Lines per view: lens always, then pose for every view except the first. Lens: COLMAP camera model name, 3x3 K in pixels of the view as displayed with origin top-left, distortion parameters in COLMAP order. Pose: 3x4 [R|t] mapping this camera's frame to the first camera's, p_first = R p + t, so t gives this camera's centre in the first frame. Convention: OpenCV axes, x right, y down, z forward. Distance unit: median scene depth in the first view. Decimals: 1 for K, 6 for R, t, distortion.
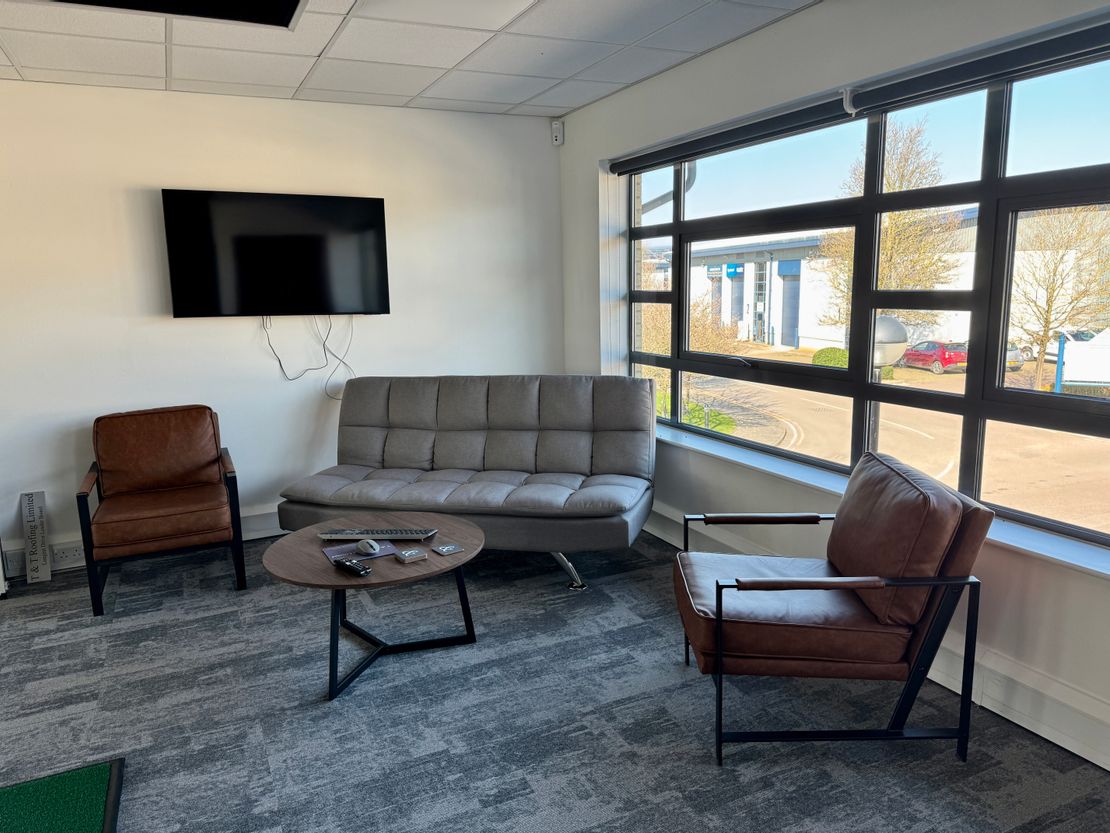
lens RADIAL K [[782.4, 0, 543.7], [0, 782.4, 421.1], [0, 0, 1]] dist [0.057356, -0.060716]
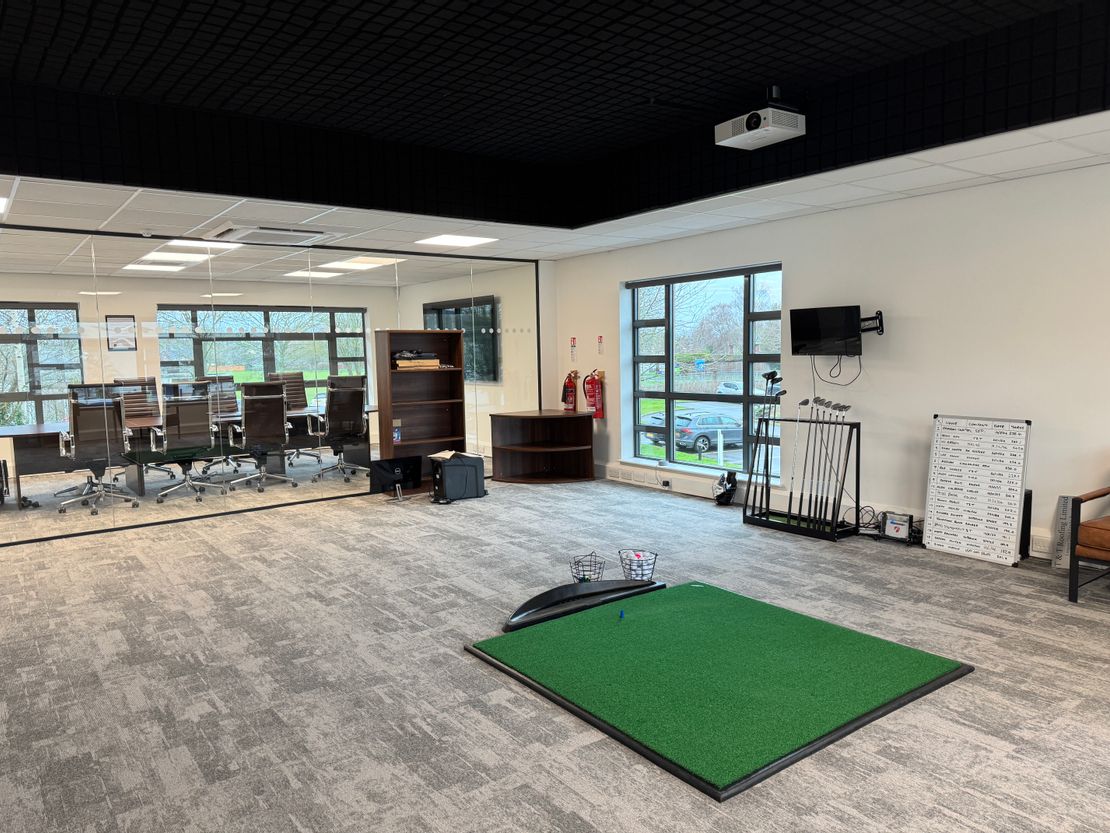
lens RADIAL K [[774.0, 0, 555.0], [0, 774.0, 416.5], [0, 0, 1]] dist [0.115713, -0.157691]
pose [[0.207199, 0.112216, -0.971842, 0.496103], [-0.164934, 0.983187, 0.078361, 0.006762], [0.964295, 0.144054, 0.222223, -0.059038]]
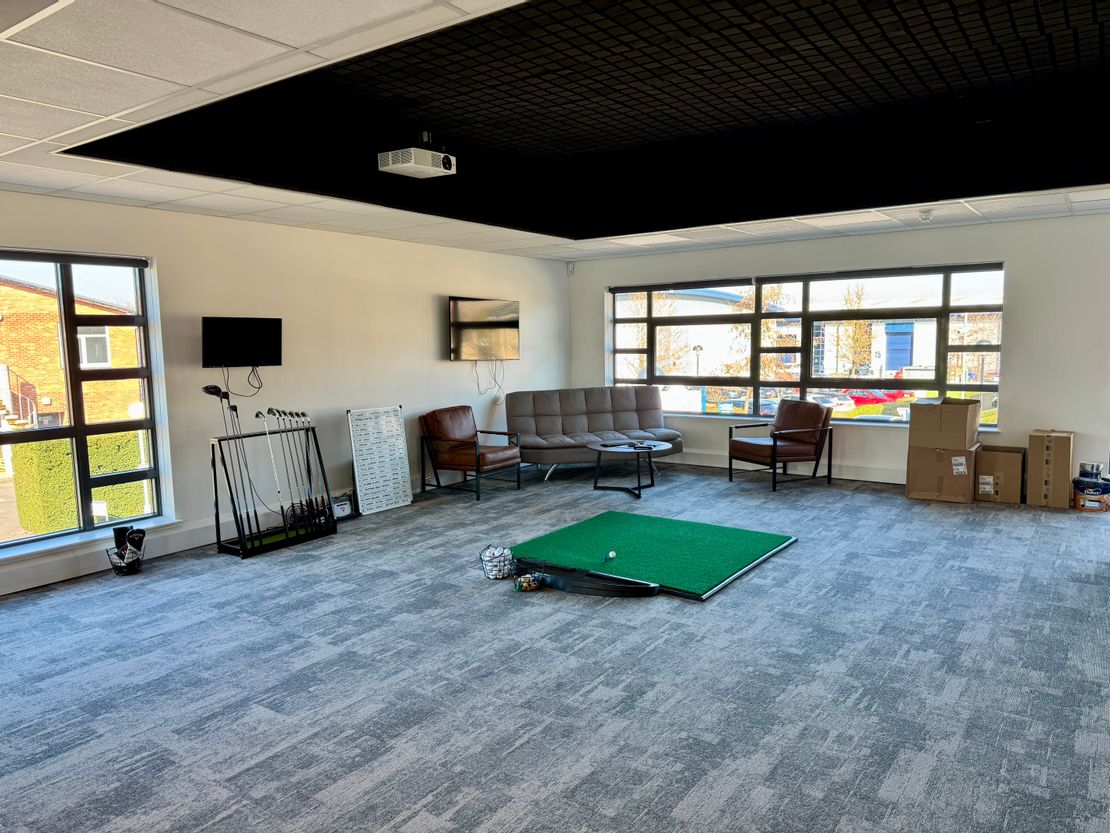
lens RADIAL K [[774.0, 0, 555.0], [0, 774.0, 416.5], [0, 0, 1]] dist [0.115713, -0.157691]
pose [[0.868708, -0.034587, 0.494116, -1.645757], [0.081237, 0.994000, -0.073244, 0.229143], [-0.488618, 0.103768, 0.866305, -1.036206]]
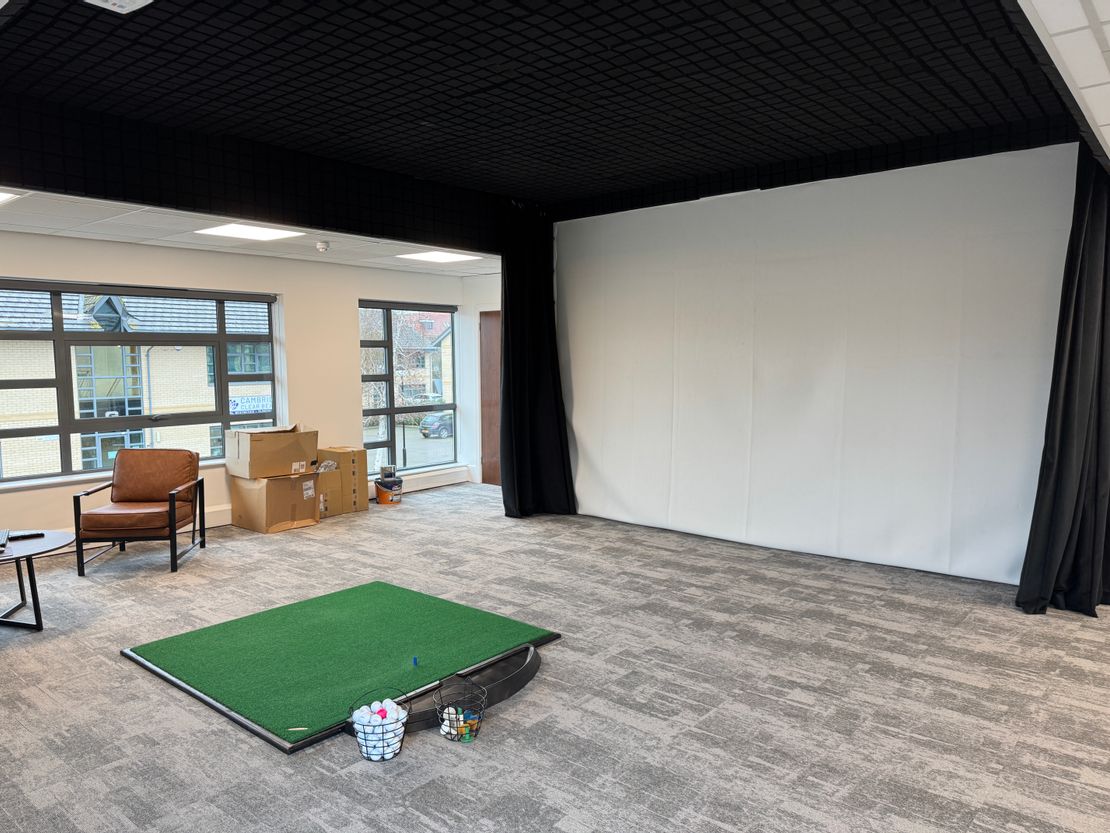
lens RADIAL K [[783.7, 0, 547.4], [0, 783.7, 418.8], [0, 0, 1]] dist [0.067755, -0.079781]
pose [[-0.409878, -0.040325, 0.911248, -1.939644], [0.188585, 0.973691, 0.127913, -0.071324], [-0.892432, 0.224277, -0.391490, 0.610944]]
